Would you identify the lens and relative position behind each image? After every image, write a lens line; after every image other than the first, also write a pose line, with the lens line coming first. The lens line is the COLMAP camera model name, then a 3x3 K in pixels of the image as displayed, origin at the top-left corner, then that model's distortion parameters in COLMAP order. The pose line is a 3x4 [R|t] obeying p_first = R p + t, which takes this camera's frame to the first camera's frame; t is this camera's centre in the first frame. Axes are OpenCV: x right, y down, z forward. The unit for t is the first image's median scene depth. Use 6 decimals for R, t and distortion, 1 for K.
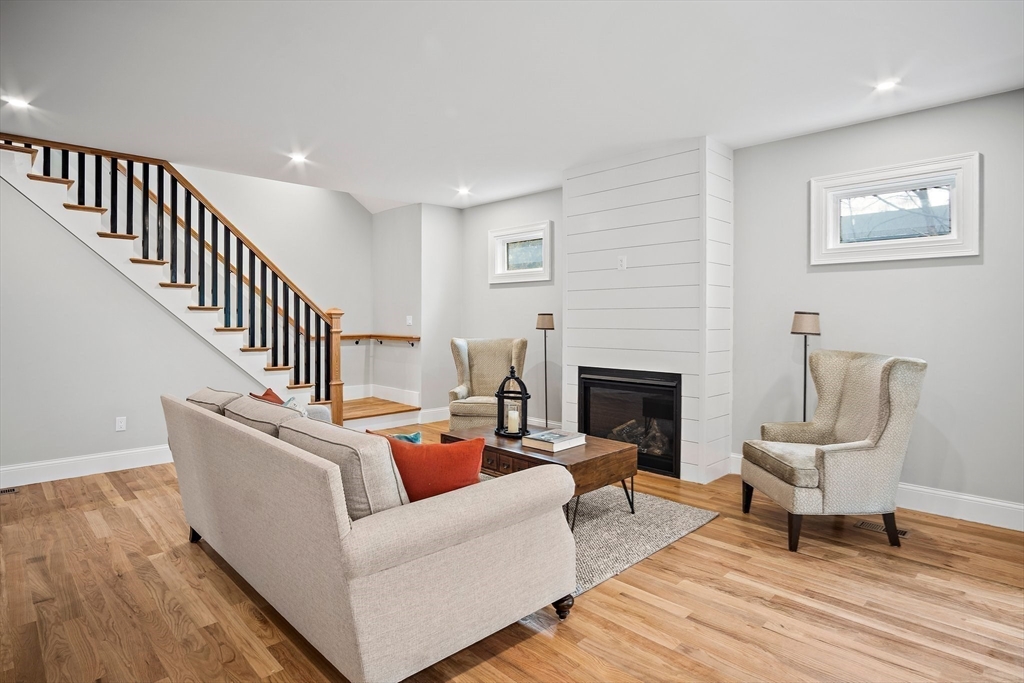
lens RADIAL K [[550.4, 0, 513.1], [0, 550.4, 317.8], [0, 0, 1]] dist [-0.021688, 0.003241]
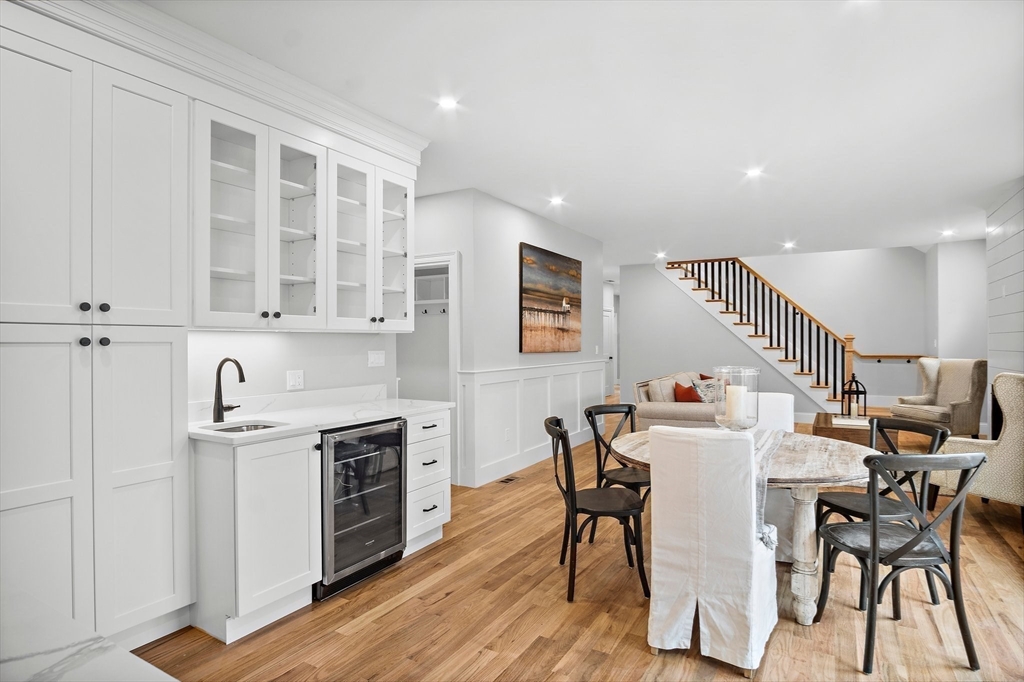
lens RADIAL K [[550.4, 0, 514.5], [0, 550.4, 340.2], [0, 0, 1]] dist [-0.021688, 0.003241]
pose [[0.261809, -0.003130, -0.965115, 1.066177], [-0.001871, 0.999991, -0.003750, 0.005178], [0.965118, 0.002787, 0.261801, -0.249037]]
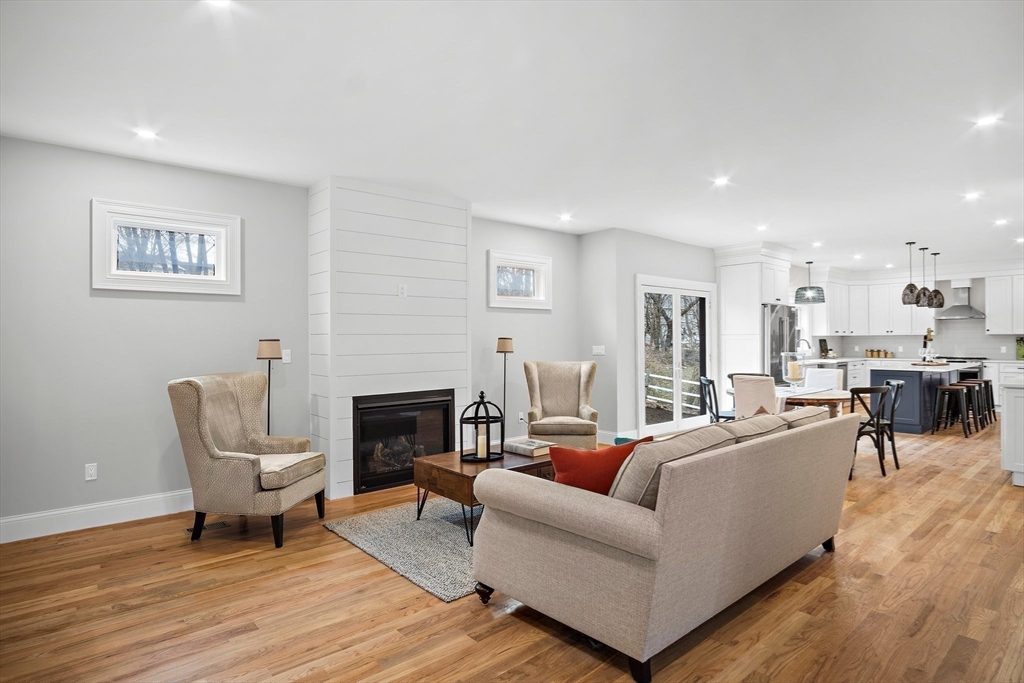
lens RADIAL K [[550.4, 0, 511.4], [0, 550.4, 334.5], [0, 0, 1]] dist [-0.021688, 0.003241]
pose [[0.059622, 0.012820, 0.998139, -0.892964], [0.013026, 0.999822, -0.013619, 0.000393], [-0.998136, 0.013813, 0.059444, 0.794021]]
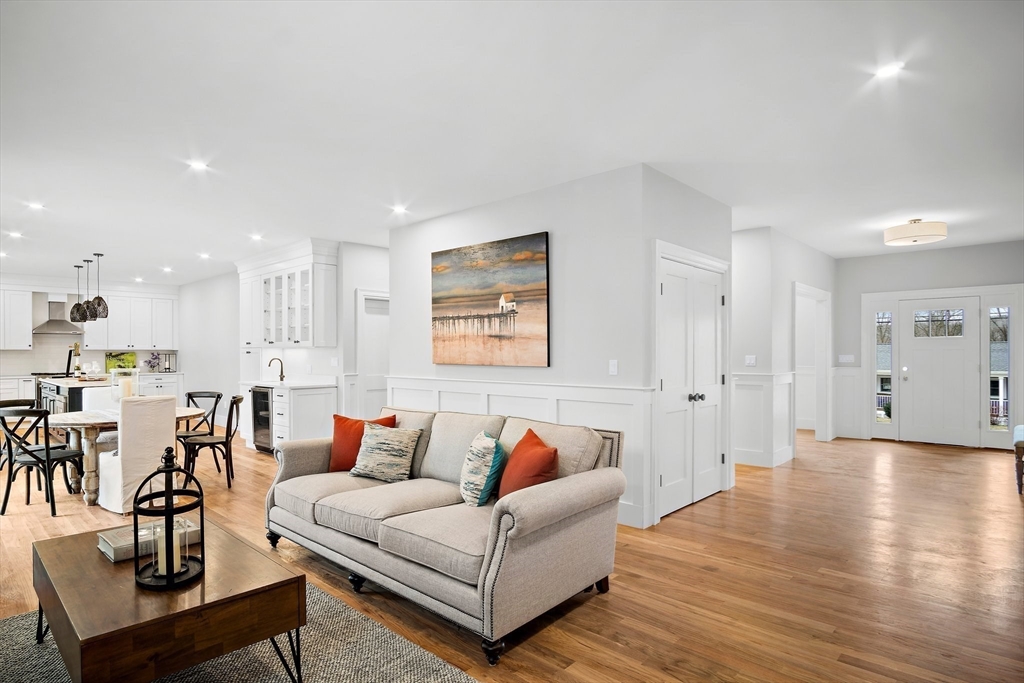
lens RADIAL K [[550.4, 0, 515.7], [0, 550.4, 359.5], [0, 0, 1]] dist [-0.021688, 0.003241]
pose [[-0.998658, 0.000758, -0.051778, -0.276883], [-0.000027, 0.999885, 0.015143, 0.000277], [0.051784, 0.015124, -0.998544, 1.369656]]
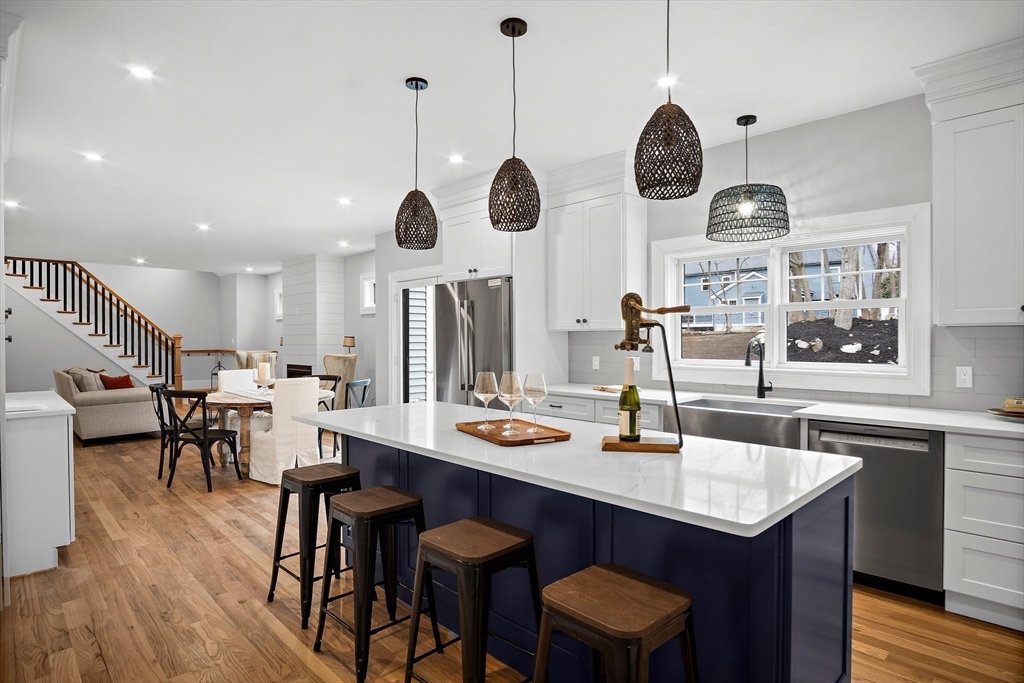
lens RADIAL K [[550.4, 0, 512.1], [0, 550.4, 345.0], [0, 0, 1]] dist [-0.021688, 0.003241]
pose [[0.999955, -0.001726, -0.009283, 1.075406], [0.001800, 0.999967, 0.007899, 0.007154], [0.009269, -0.007915, 0.999926, -1.074989]]
